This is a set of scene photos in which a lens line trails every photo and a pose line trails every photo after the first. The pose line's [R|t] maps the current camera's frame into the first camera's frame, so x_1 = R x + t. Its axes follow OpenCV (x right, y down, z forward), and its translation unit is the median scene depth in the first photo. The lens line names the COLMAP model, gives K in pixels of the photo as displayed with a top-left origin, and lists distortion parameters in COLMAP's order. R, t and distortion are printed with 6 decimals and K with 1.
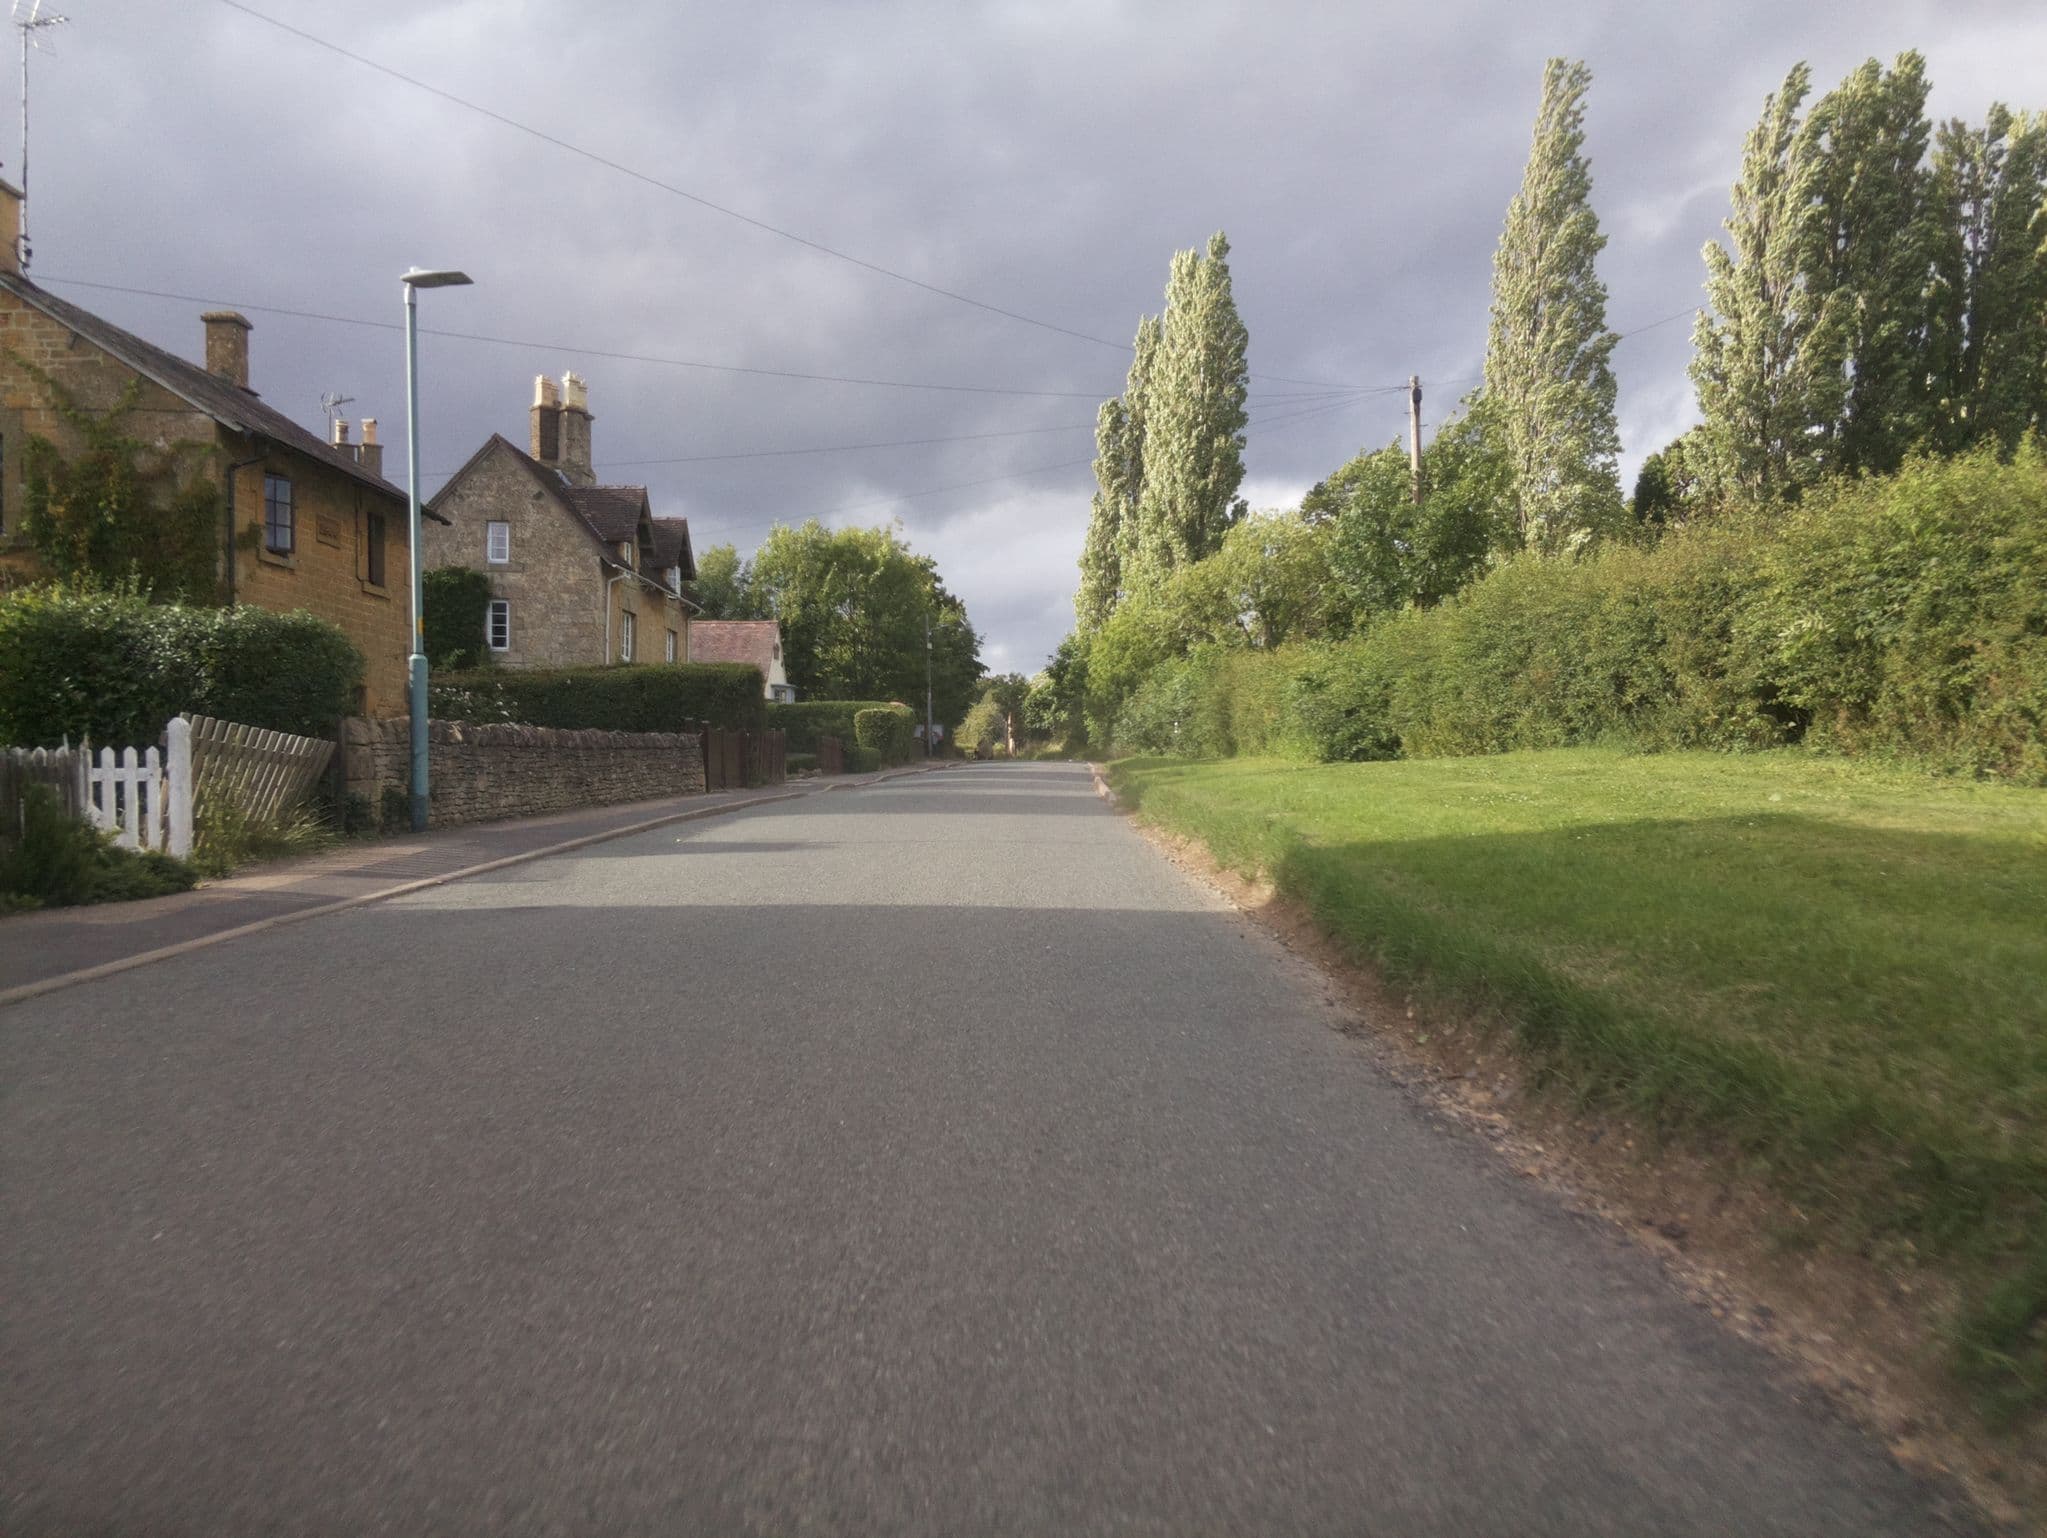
lens RADIAL K [[1615.0, 0, 1023.5], [0, 1615.0, 769.0], [0, 0, 1]] dist [0.156467, -0.273707]
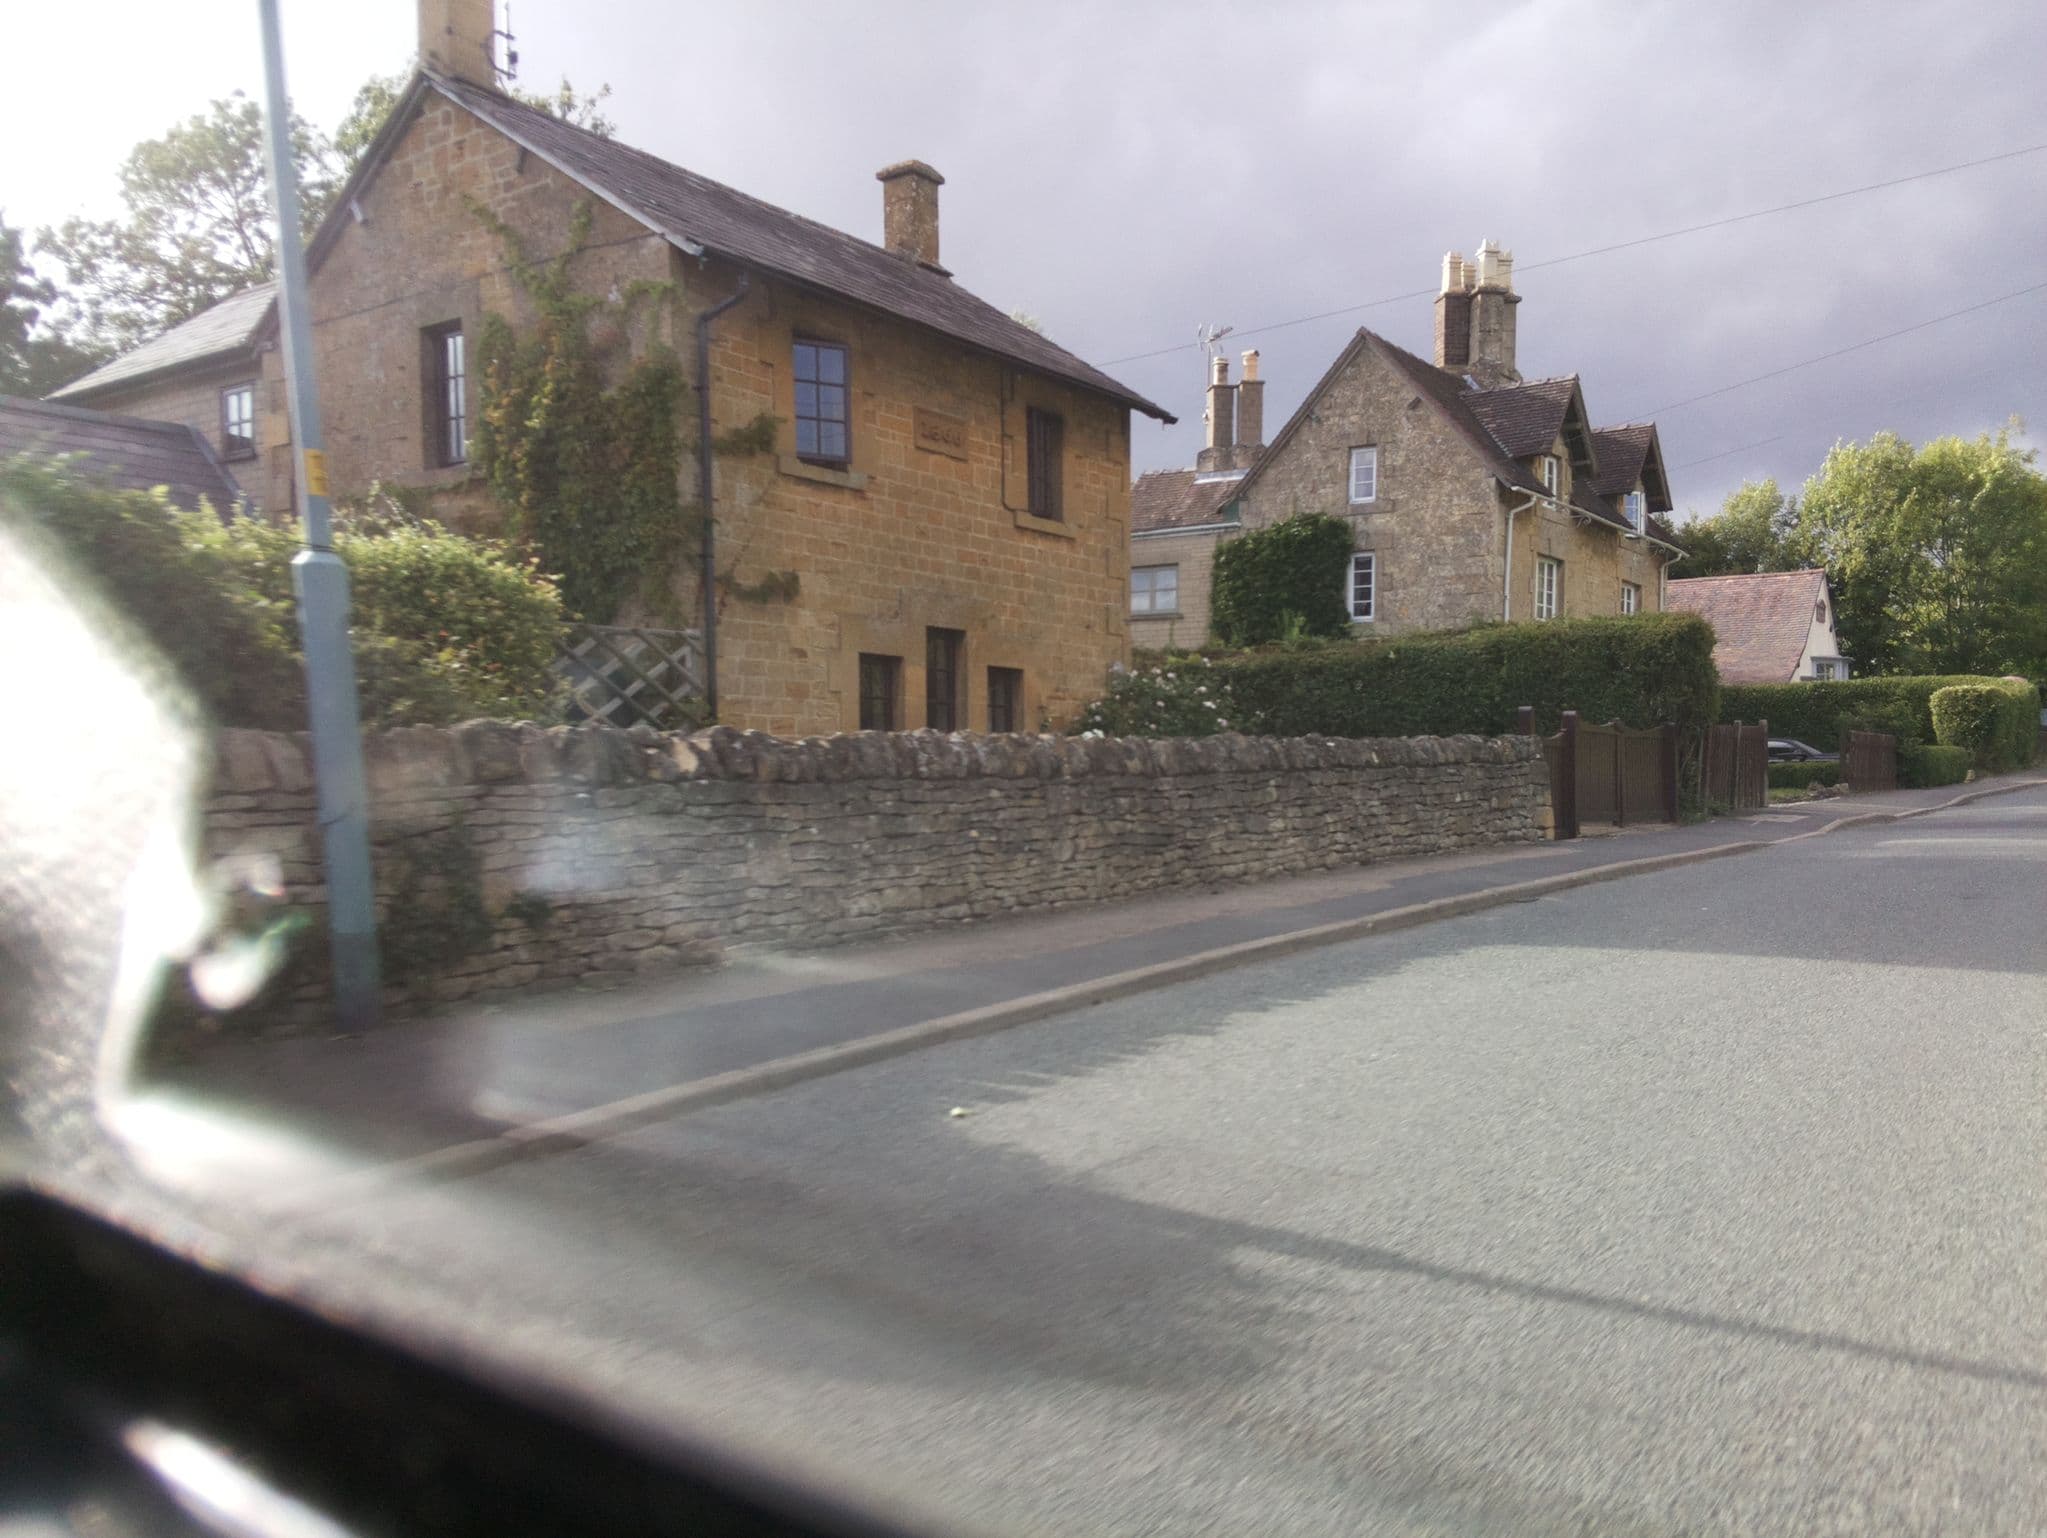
lens RADIAL K [[1615.0, 0, 1023.5], [0, 1615.0, 769.0], [0, 0, 1]] dist [0.156467, -0.273707]
pose [[0.808690, 0.004184, -0.588220, -0.009192], [-0.000931, 0.999983, 0.005833, -0.009171], [0.588234, -0.004169, 0.808680, 0.311030]]
